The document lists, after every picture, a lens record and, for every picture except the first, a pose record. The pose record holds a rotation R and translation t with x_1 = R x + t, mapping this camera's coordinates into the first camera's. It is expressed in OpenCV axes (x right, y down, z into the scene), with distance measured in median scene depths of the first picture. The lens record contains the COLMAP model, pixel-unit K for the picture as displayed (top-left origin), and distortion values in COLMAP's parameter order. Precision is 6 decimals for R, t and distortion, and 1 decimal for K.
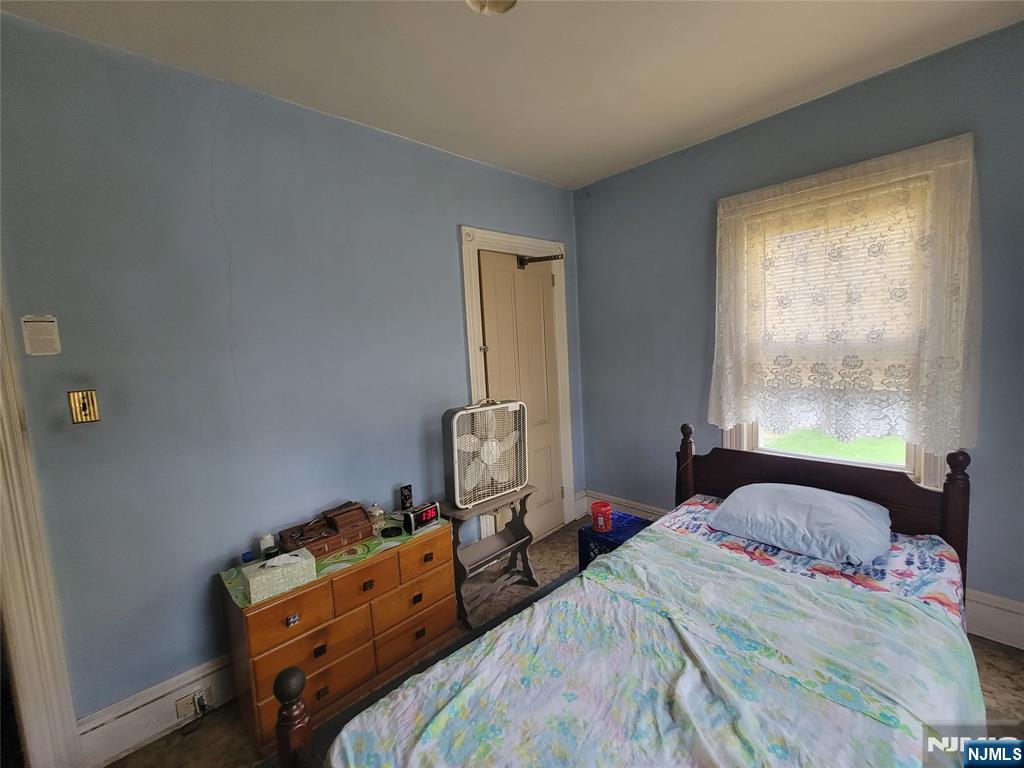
lens RADIAL K [[420.9, 0, 512.0], [0, 420.9, 384.0], [0, 0, 1]] dist [-0.001163, -0.000211]
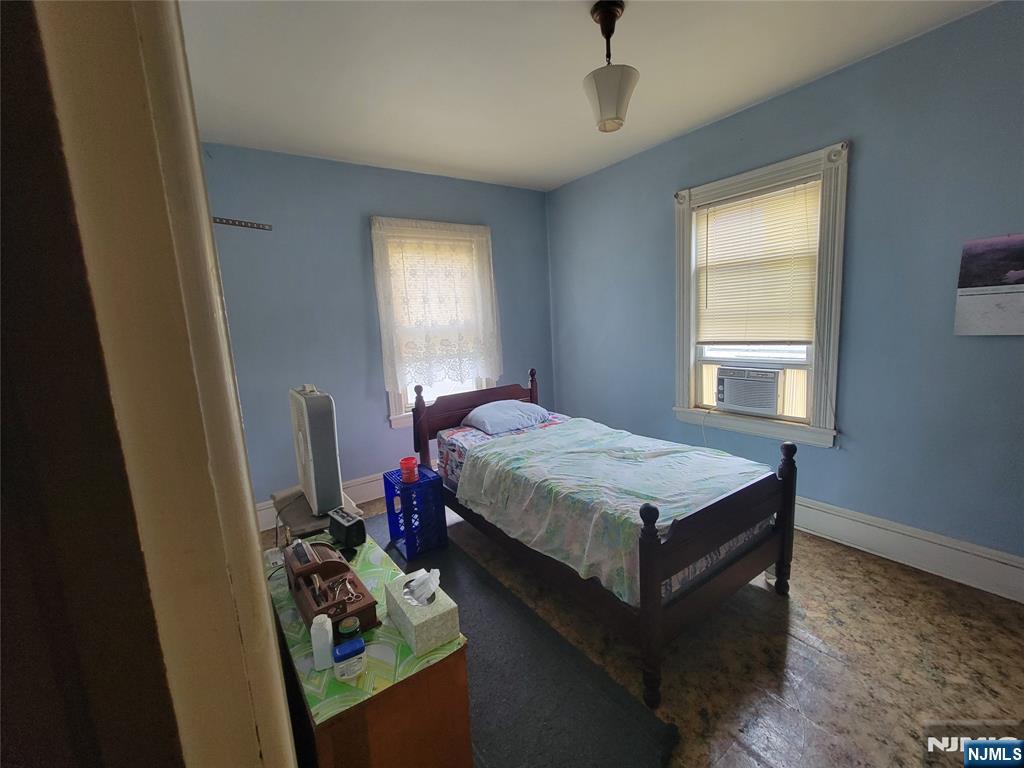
lens RADIAL K [[420.9, 0, 512.0], [0, 420.9, 384.0], [0, 0, 1]] dist [-0.001163, -0.000211]
pose [[0.177237, -0.110834, 0.977907, -1.046726], [0.140059, 0.986366, 0.086408, 0.021870], [-0.974151, 0.121650, 0.190344, 0.569083]]
